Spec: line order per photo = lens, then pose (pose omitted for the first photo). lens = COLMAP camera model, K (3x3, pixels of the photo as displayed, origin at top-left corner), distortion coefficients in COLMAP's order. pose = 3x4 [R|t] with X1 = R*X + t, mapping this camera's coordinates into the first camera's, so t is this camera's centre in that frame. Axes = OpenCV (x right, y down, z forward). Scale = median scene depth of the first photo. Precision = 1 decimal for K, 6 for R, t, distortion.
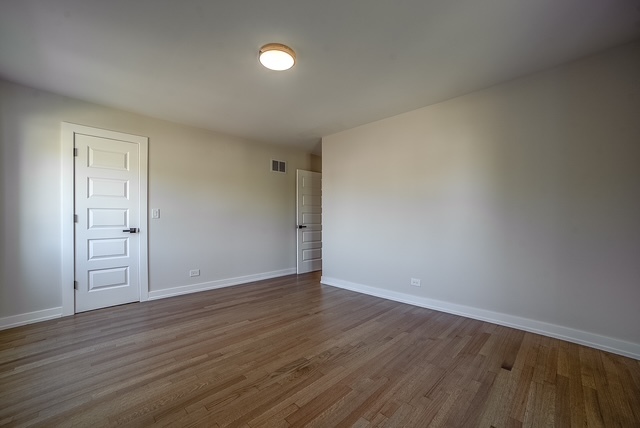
lens RADIAL K [[257.9, 0, 321.2], [0, 257.9, 217.7], [0, 0, 1]] dist [-0.000659, 0.000494]
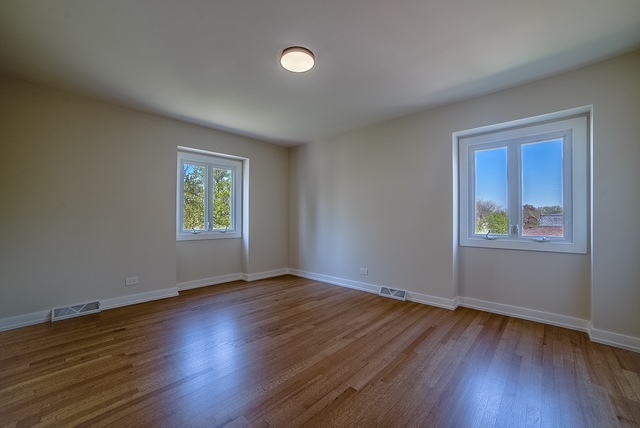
lens RADIAL K [[257.9, 0, 321.2], [0, 257.9, 217.7], [0, 0, 1]] dist [-0.000659, 0.000494]
pose [[-0.999208, 0.003343, -0.039643, -0.244345], [0.003735, 0.999945, -0.009823, 0.012879], [0.039608, -0.009964, -0.999166, 2.147204]]
